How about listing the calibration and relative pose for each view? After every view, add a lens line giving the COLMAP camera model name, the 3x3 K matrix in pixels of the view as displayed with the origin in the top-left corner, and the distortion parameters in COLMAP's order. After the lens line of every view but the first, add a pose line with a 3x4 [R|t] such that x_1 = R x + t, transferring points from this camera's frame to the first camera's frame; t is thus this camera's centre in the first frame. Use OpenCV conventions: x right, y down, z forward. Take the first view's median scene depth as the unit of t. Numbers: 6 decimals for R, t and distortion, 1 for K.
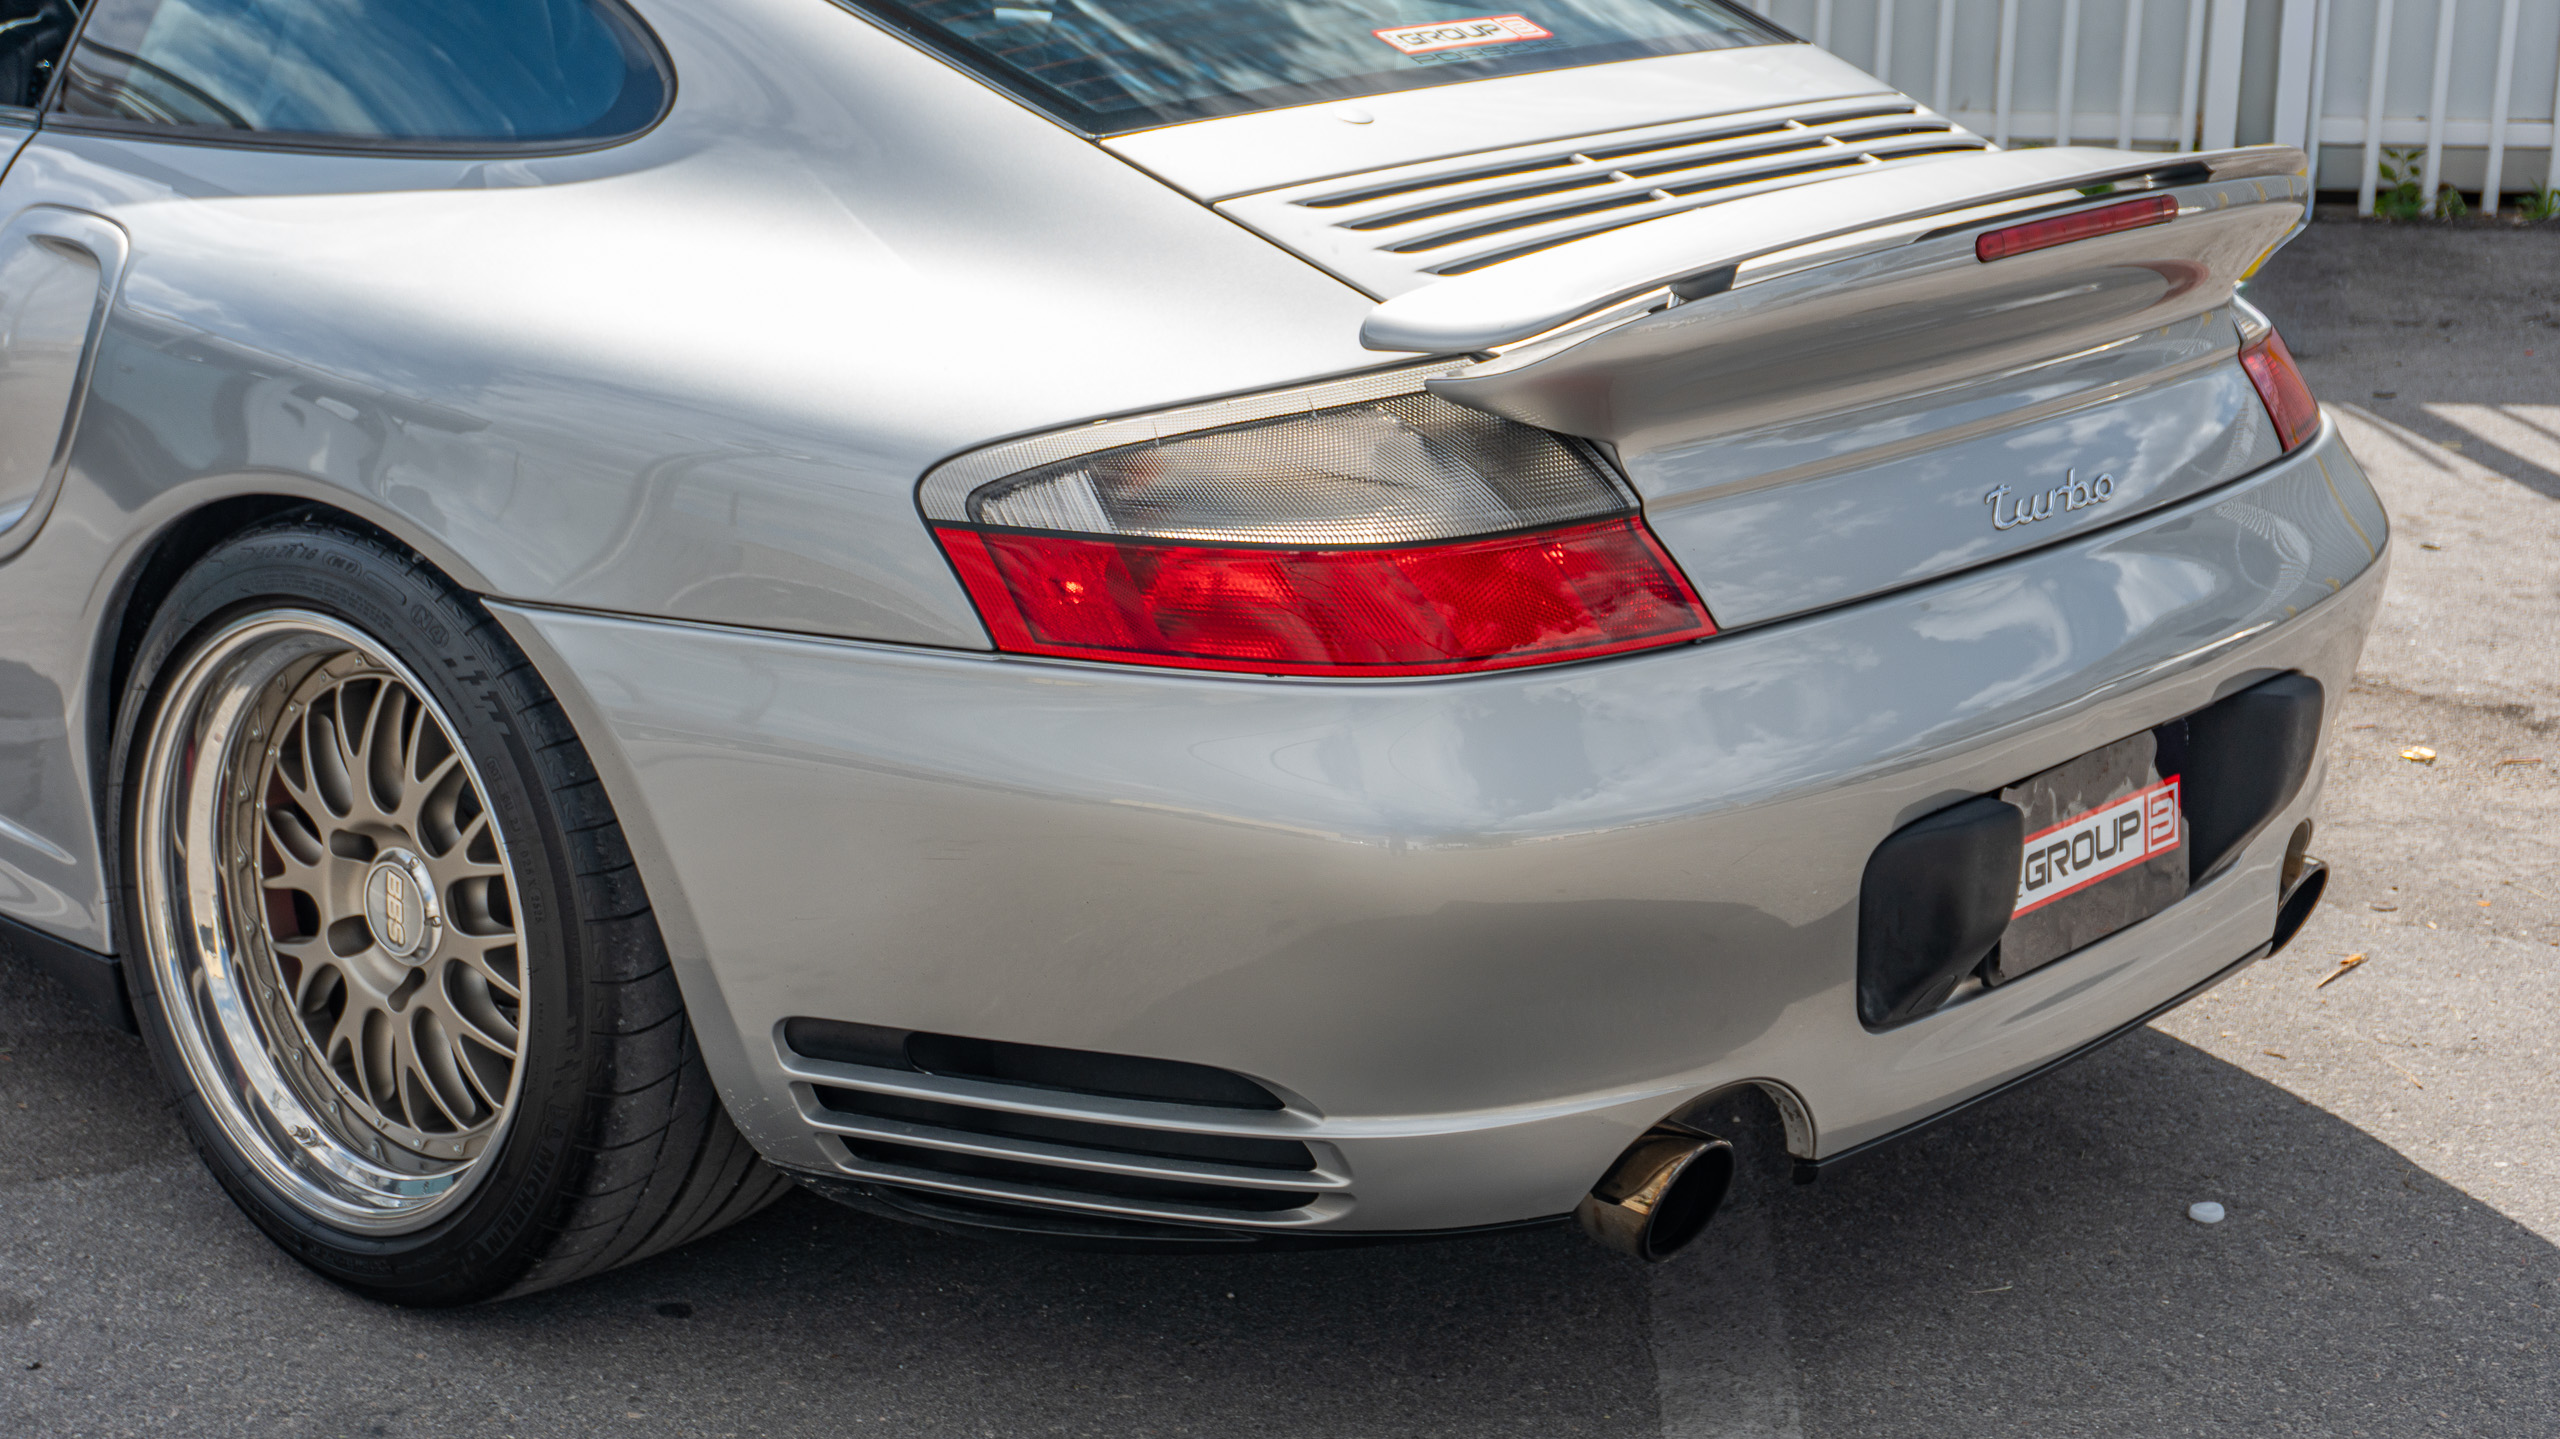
lens RADIAL K [[3909.5, 0, 1279.9], [0, 3909.5, 721.3], [0, 0, 1]] dist [-0.013908, 0.000000]
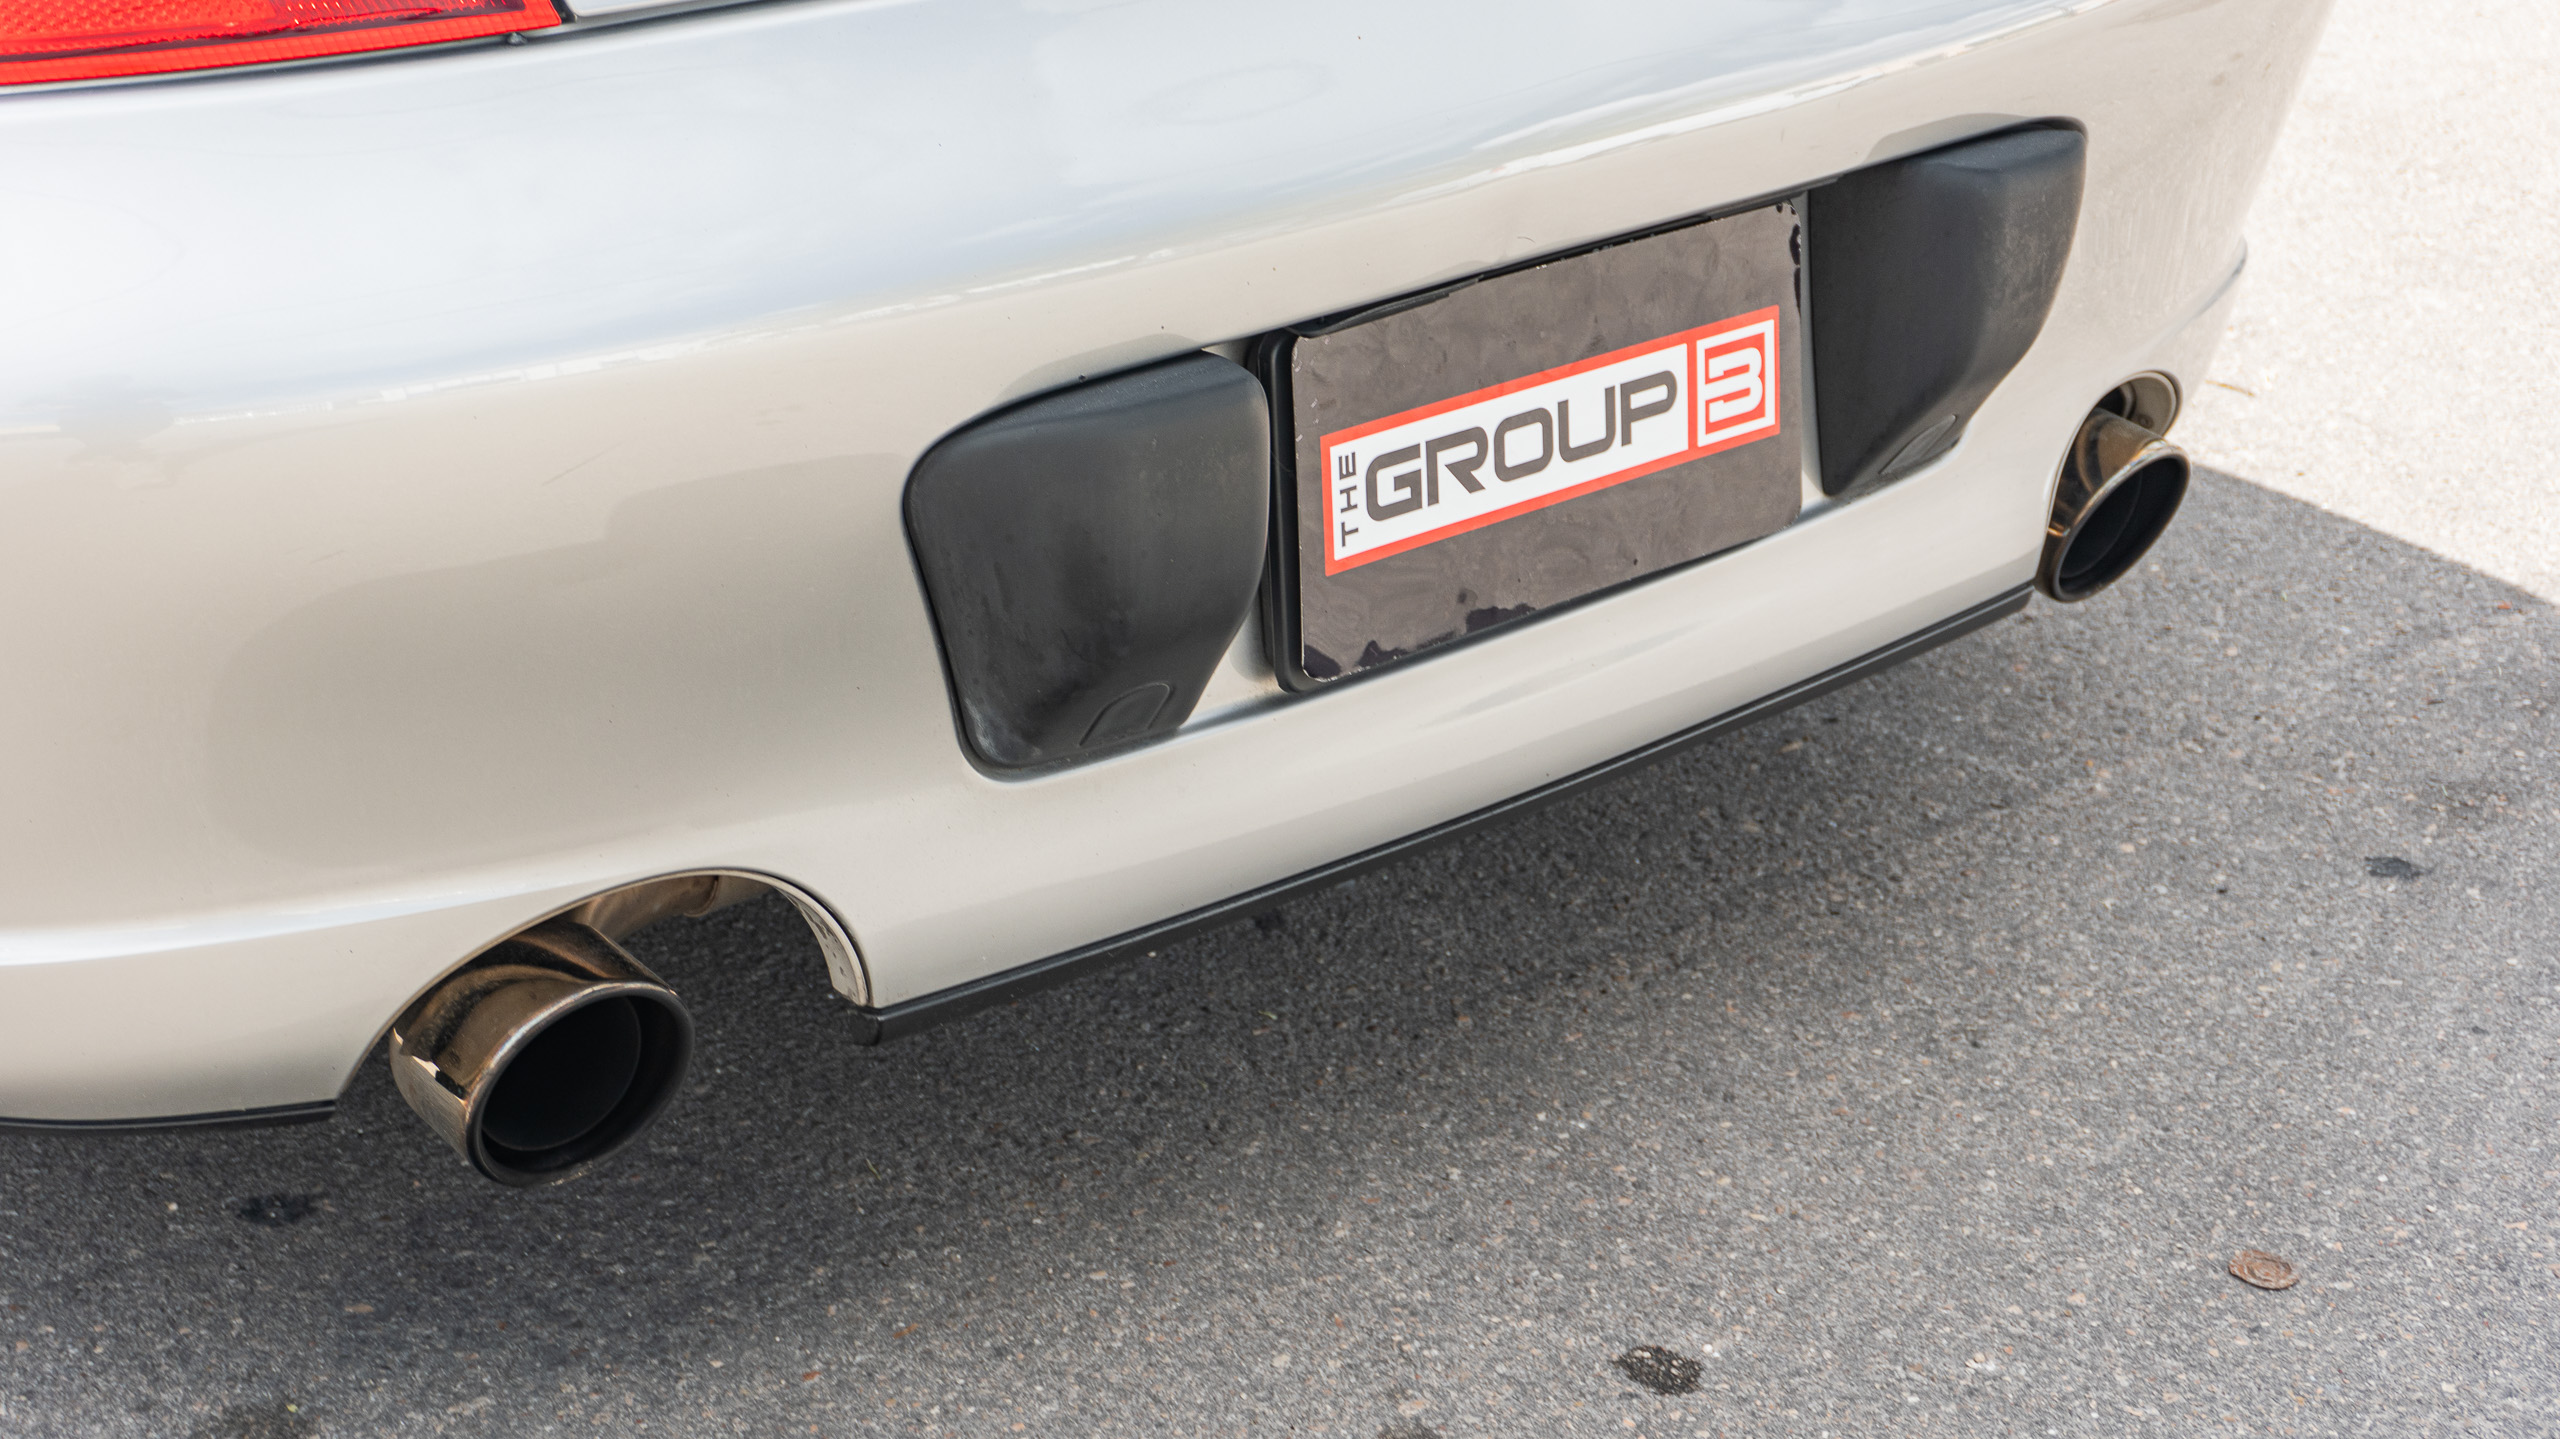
lens RADIAL K [[3909.5, 0, 1278.9], [0, 3909.5, 716.2], [0, 0, 1]] dist [-0.013908, 0.000000]
pose [[0.987145, 0.057983, -0.148939, 0.256050], [-0.033628, 0.986362, 0.161118, -0.016644], [0.156250, -0.154038, 0.975632, 0.455239]]
